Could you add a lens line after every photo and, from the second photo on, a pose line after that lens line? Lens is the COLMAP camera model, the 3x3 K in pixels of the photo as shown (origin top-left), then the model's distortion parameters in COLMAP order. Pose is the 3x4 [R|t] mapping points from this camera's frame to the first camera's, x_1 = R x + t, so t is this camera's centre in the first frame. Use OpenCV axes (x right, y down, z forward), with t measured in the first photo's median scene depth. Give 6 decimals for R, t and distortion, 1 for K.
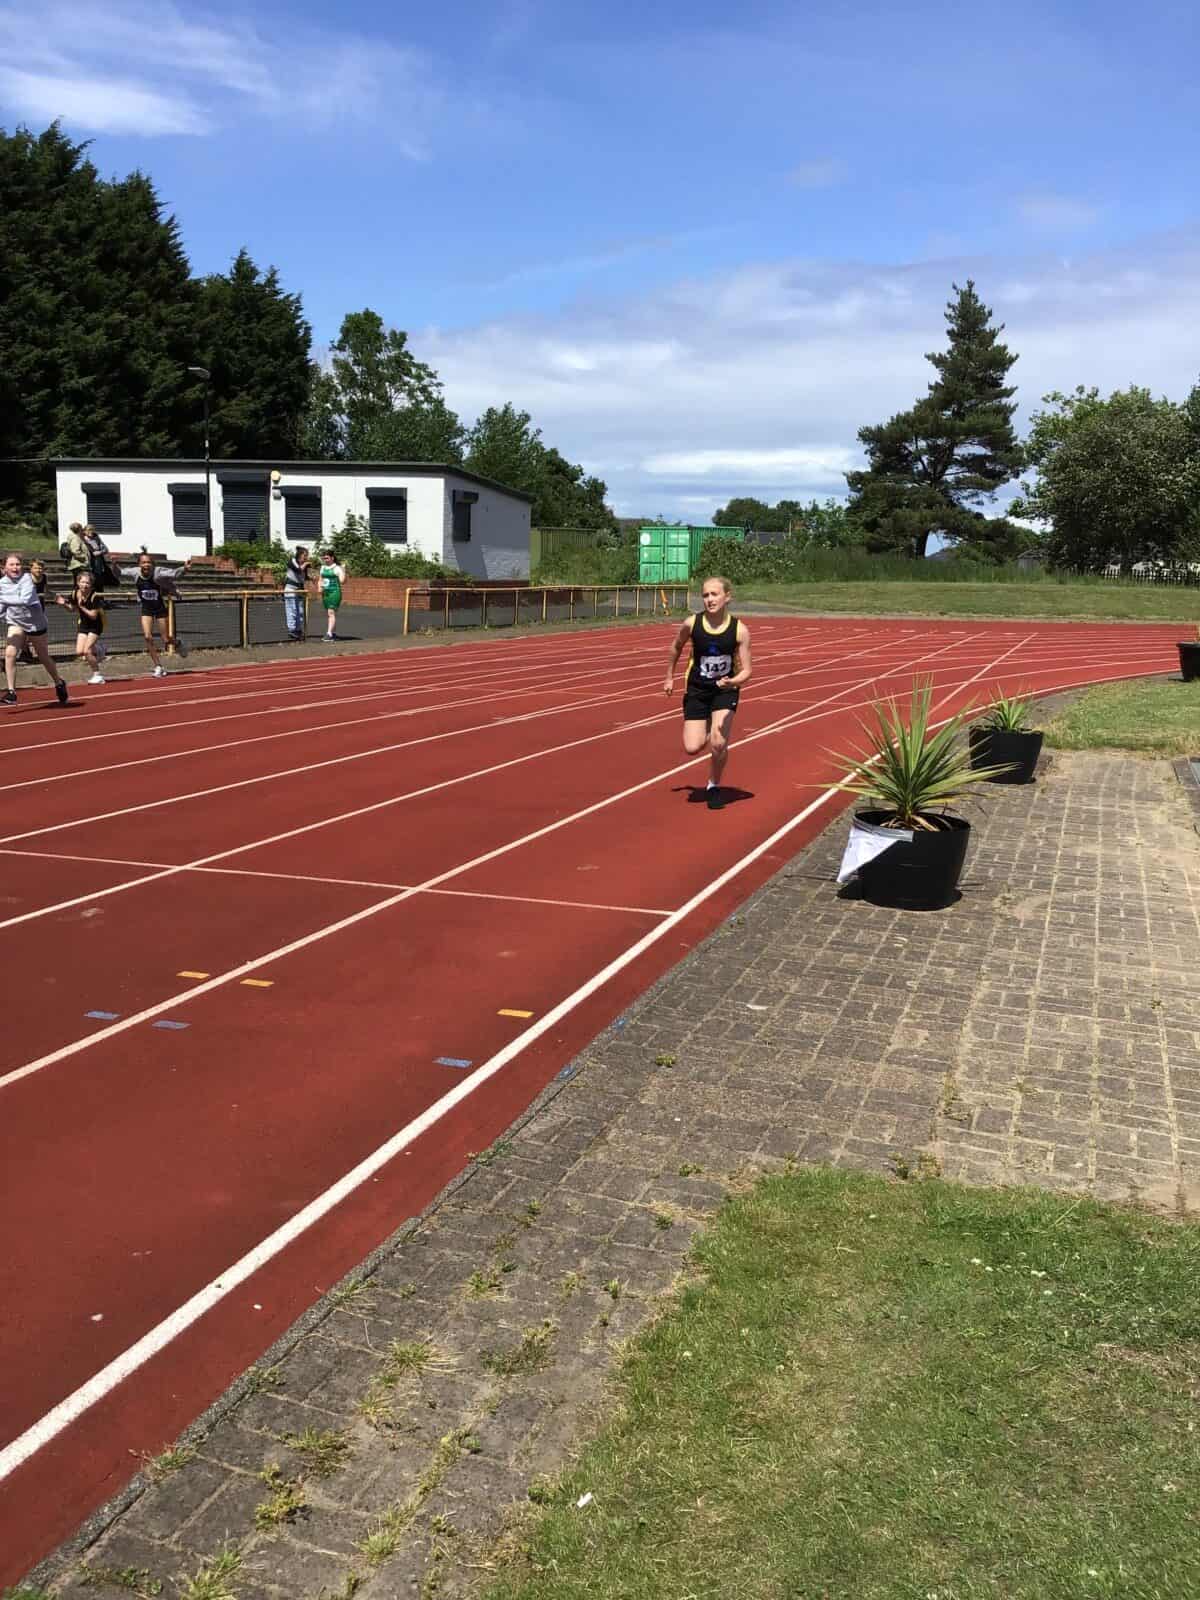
lens RADIAL K [[1346.7, 0, 600.0], [0, 1346.7, 800.0], [0, 0, 1]] dist [0.046777, -0.000850]
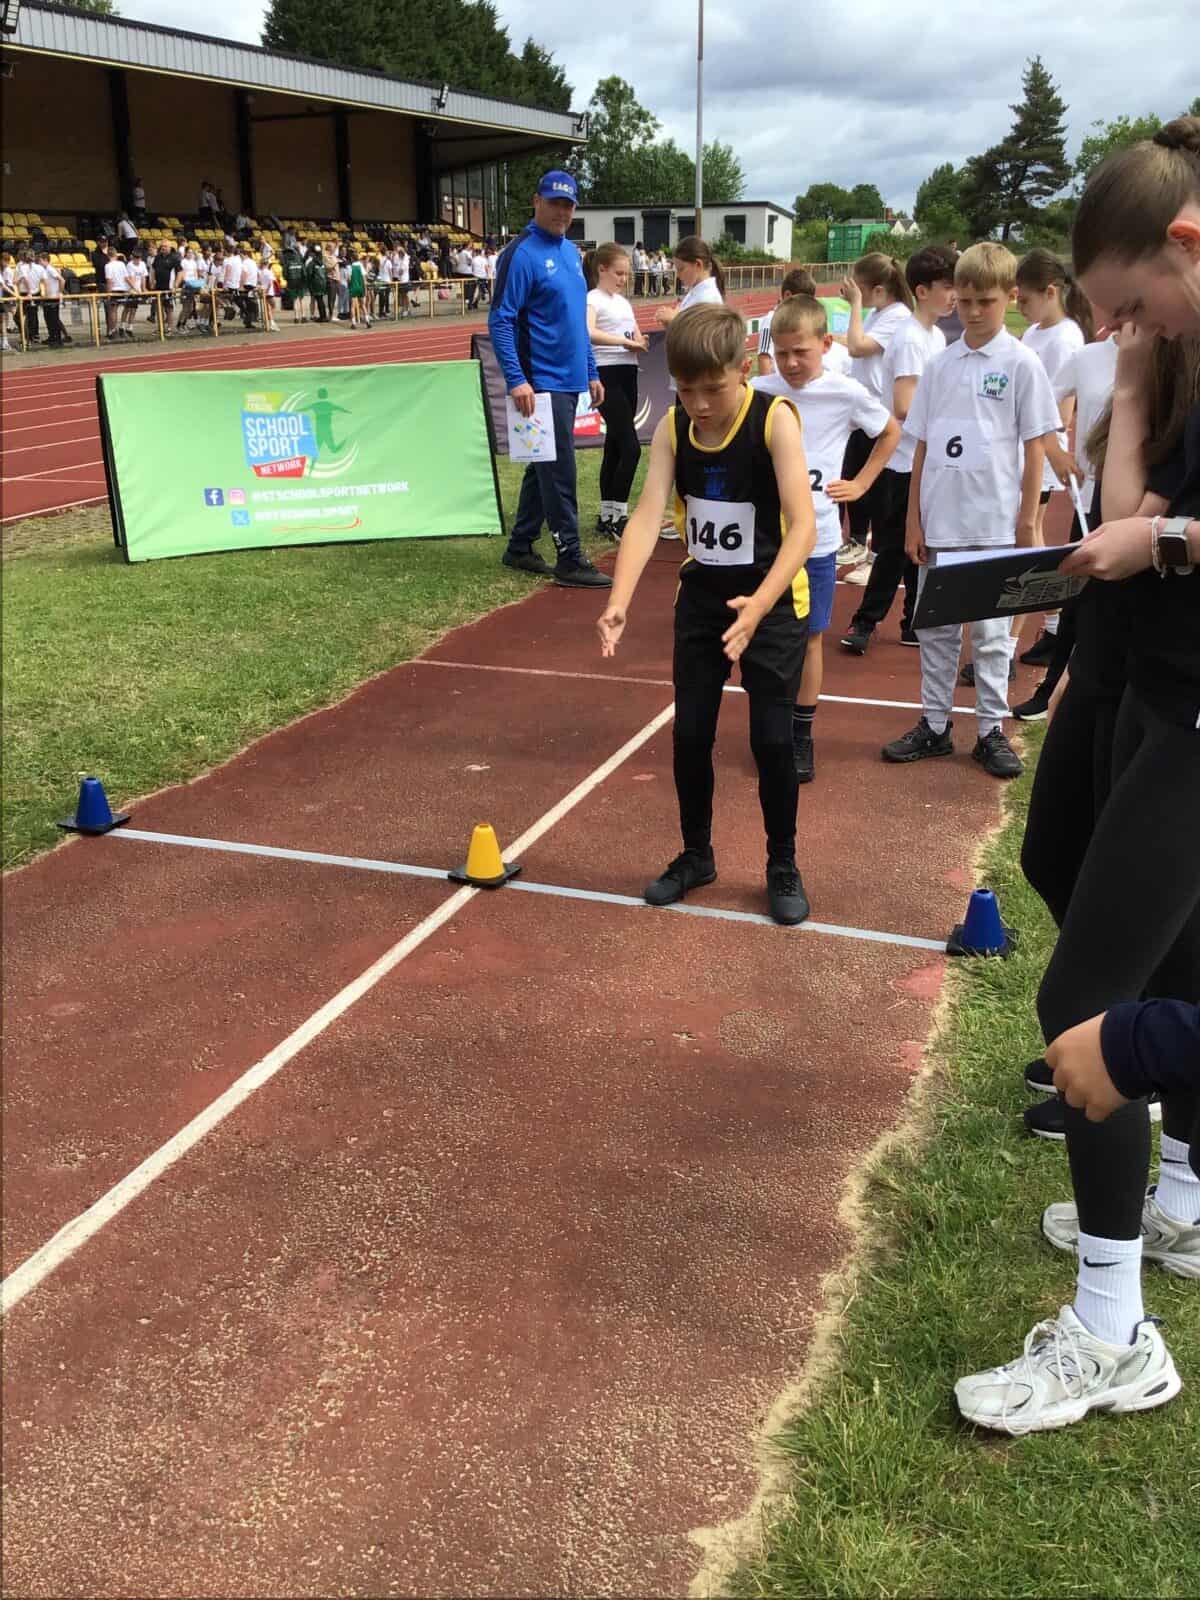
lens RADIAL K [[1481.6, 0, 600.0], [0, 1481.6, 800.0], [0, 0, 1]] dist [-0.011246, 0.004057]
pose [[0.999164, -0.032478, -0.024816, -0.215593], [0.036349, 0.983702, 0.176094, 0.142139], [0.018692, -0.176849, 0.984060, -0.826350]]
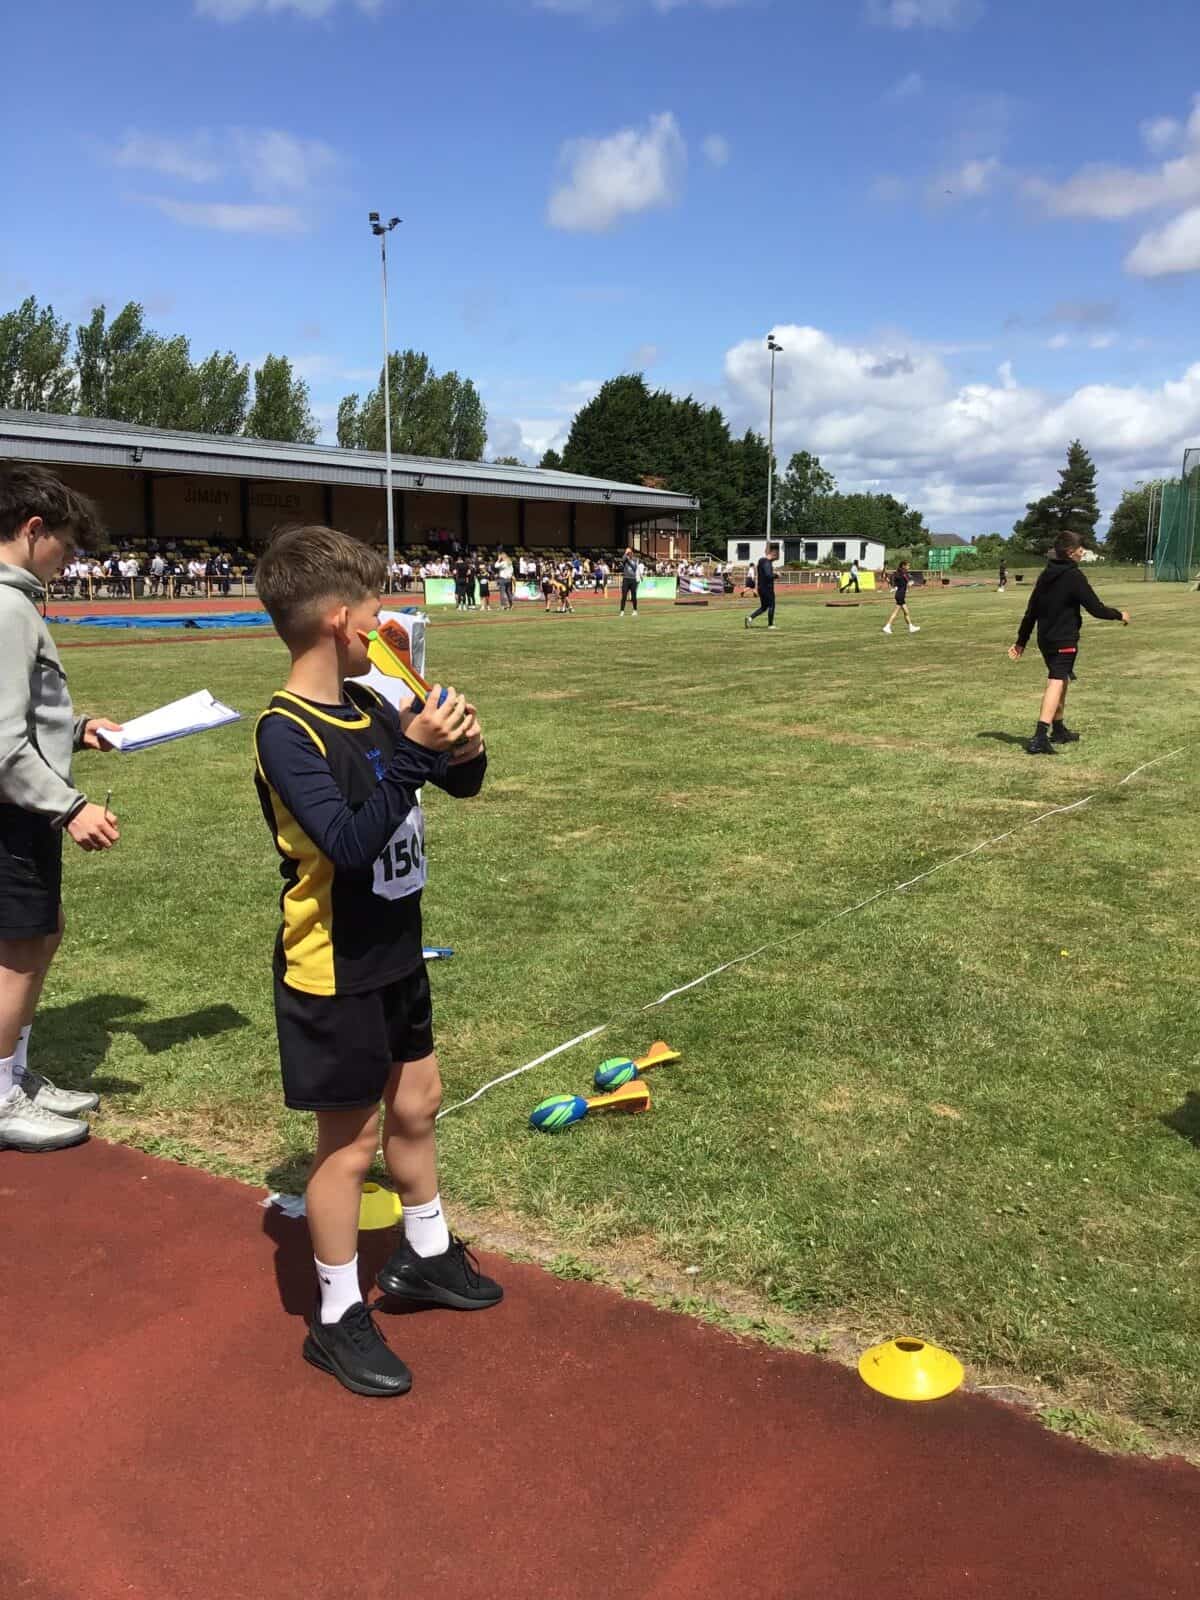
lens RADIAL K [[1346.7, 0, 600.0], [0, 1346.7, 800.0], [0, 0, 1]] dist [0.046777, -0.000850]
pose [[0.972084, 0.013124, -0.234264, 0.030178], [-0.014417, 0.999889, -0.003811, 0.257072], [0.234188, 0.007082, 0.972165, -1.446680]]
